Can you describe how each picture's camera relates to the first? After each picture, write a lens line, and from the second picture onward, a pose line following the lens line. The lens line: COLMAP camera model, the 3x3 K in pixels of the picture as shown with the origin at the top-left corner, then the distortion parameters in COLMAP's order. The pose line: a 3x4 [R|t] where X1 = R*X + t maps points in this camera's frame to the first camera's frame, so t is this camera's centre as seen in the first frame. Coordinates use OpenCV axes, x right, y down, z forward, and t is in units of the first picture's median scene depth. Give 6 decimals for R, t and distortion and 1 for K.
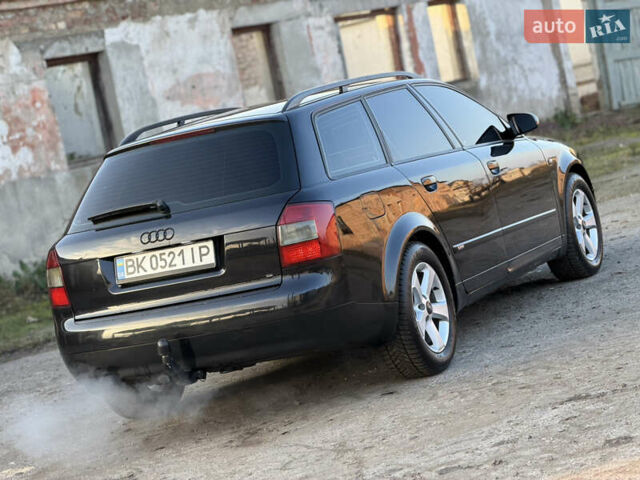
lens RADIAL K [[1957.3, 0, 320.0], [0, 1957.3, 240.0], [0, 0, 1]] dist [0.189215, 1.887483]
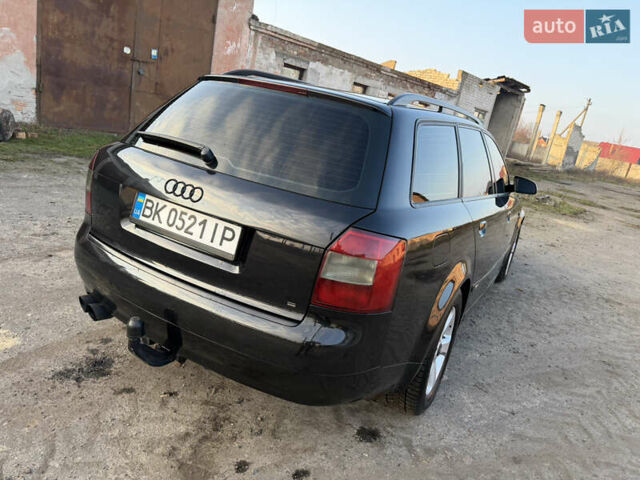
lens RADIAL K [[458.2, 0, 320.0], [0, 458.2, 240.0], [0, 0, 1]] dist [0.030469, -0.004459]
pose [[0.920054, 0.391486, 0.015474, -0.027703], [-0.386600, 0.900745, 0.197990, -0.041431], [0.063572, -0.188143, 0.980082, 0.815077]]
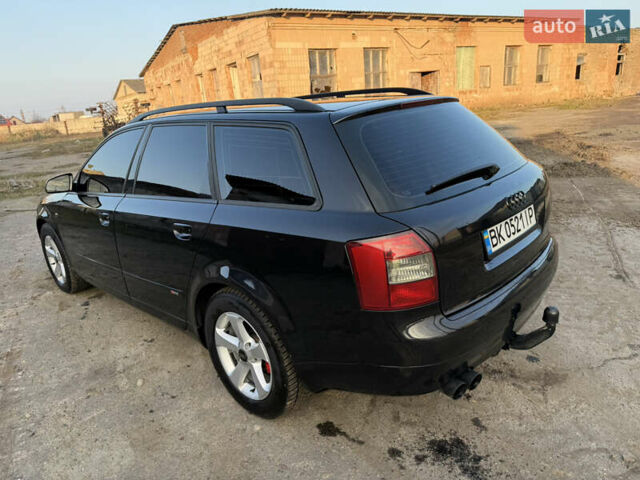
lens RADIAL K [[451.5, 0, 320.0], [0, 451.5, 240.0], [0, 0, 1]] dist [0.020632, -0.001012]
pose [[0.339448, -0.100921, 0.935195, -0.312917], [0.092480, 0.992991, 0.073591, -0.007436], [-0.936068, 0.061506, 0.346402, 1.007943]]
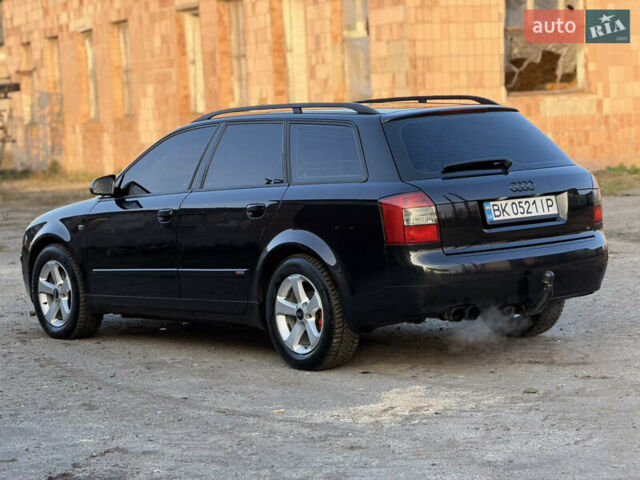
lens RADIAL K [[1957.3, 0, 320.0], [0, 1957.3, 240.0], [0, 0, 1]] dist [0.189215, 1.887483]
pose [[0.472905, 0.124021, 0.872341, -1.153637], [0.024892, 0.987769, -0.153926, 0.206335], [-0.880762, 0.094507, 0.464034, 0.561810]]
